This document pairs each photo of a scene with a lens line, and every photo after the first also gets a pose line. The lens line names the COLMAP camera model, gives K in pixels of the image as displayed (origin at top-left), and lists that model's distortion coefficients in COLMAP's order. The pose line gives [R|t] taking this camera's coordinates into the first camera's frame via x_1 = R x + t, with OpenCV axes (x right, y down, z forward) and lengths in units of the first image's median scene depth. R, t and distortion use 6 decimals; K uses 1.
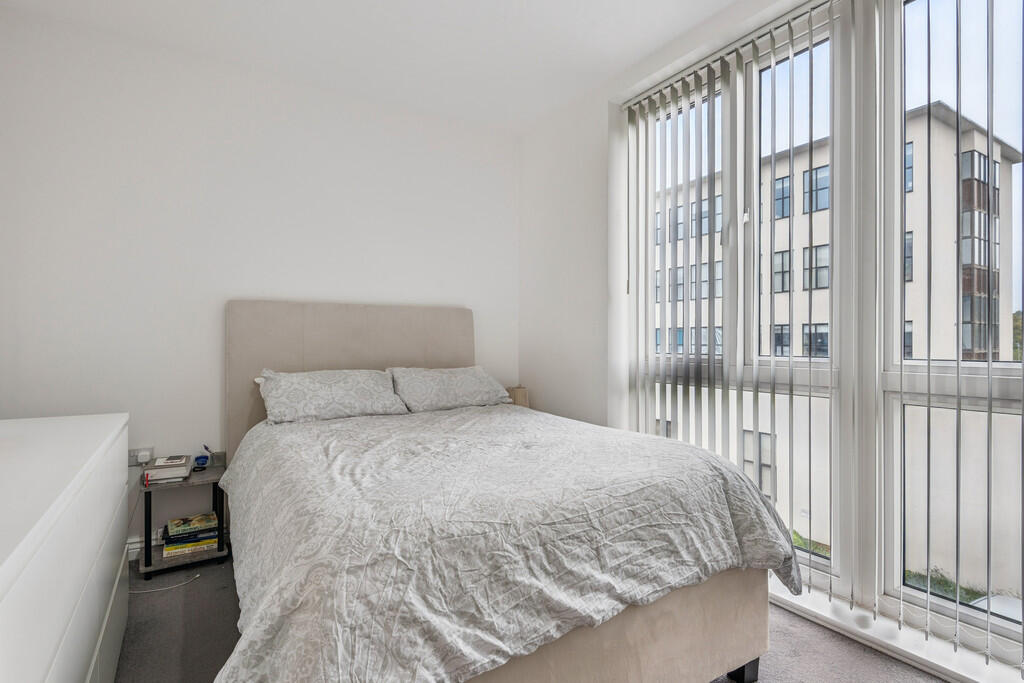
lens RADIAL K [[512.7, 0, 505.8], [0, 512.7, 343.2], [0, 0, 1]] dist [0.014274, -0.010053]
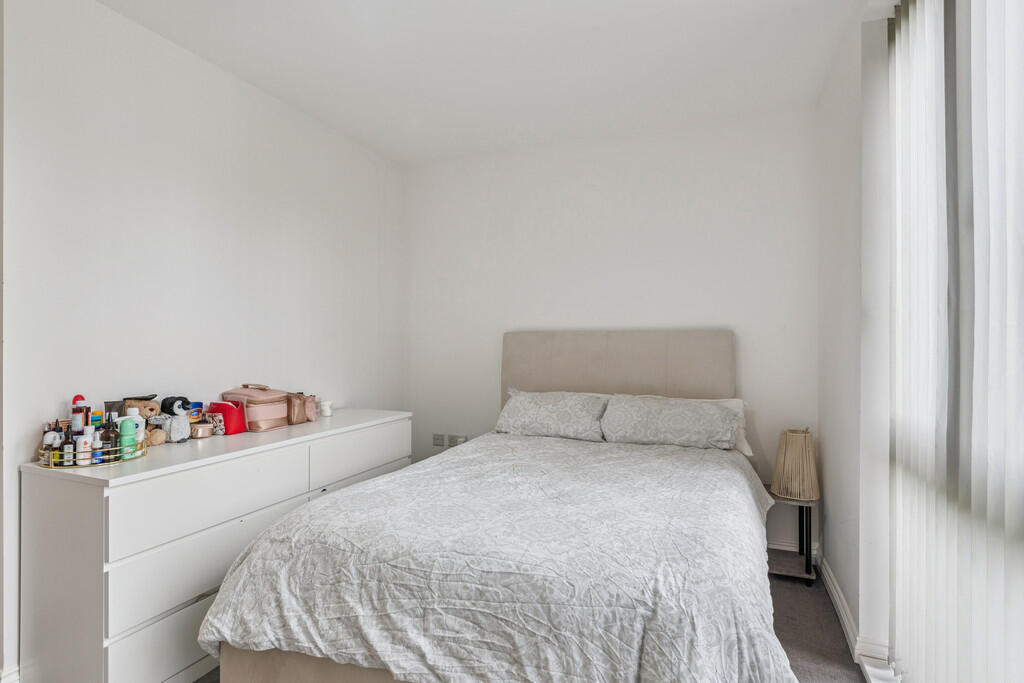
lens RADIAL K [[512.7, 0, 511.3], [0, 512.7, 341.7], [0, 0, 1]] dist [0.014274, -0.010053]
pose [[0.583847, 0.002990, -0.811858, 1.043089], [-0.005607, 0.999984, -0.000350, -0.115912], [0.811844, 0.004757, 0.583855, 0.528712]]
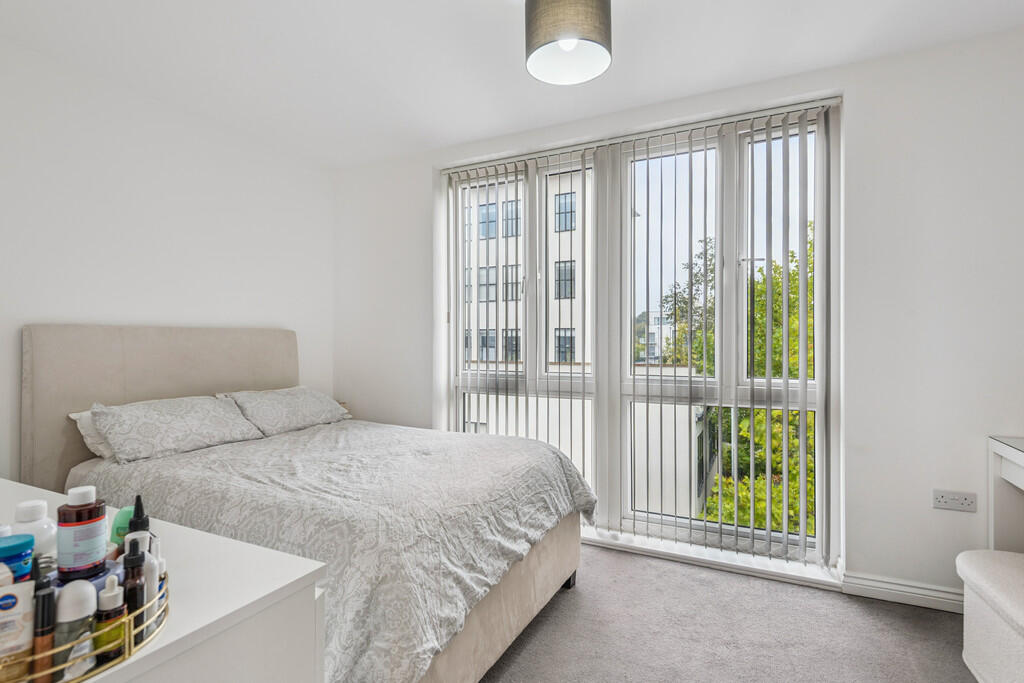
lens RADIAL K [[512.7, 0, 512.4], [0, 512.7, 339.6], [0, 0, 1]] dist [0.014274, -0.010053]
pose [[0.846338, 0.002474, 0.532640, -0.630791], [0.001273, 0.999977, -0.006666, -0.104276], [-0.532644, 0.006320, 0.846316, -0.290399]]
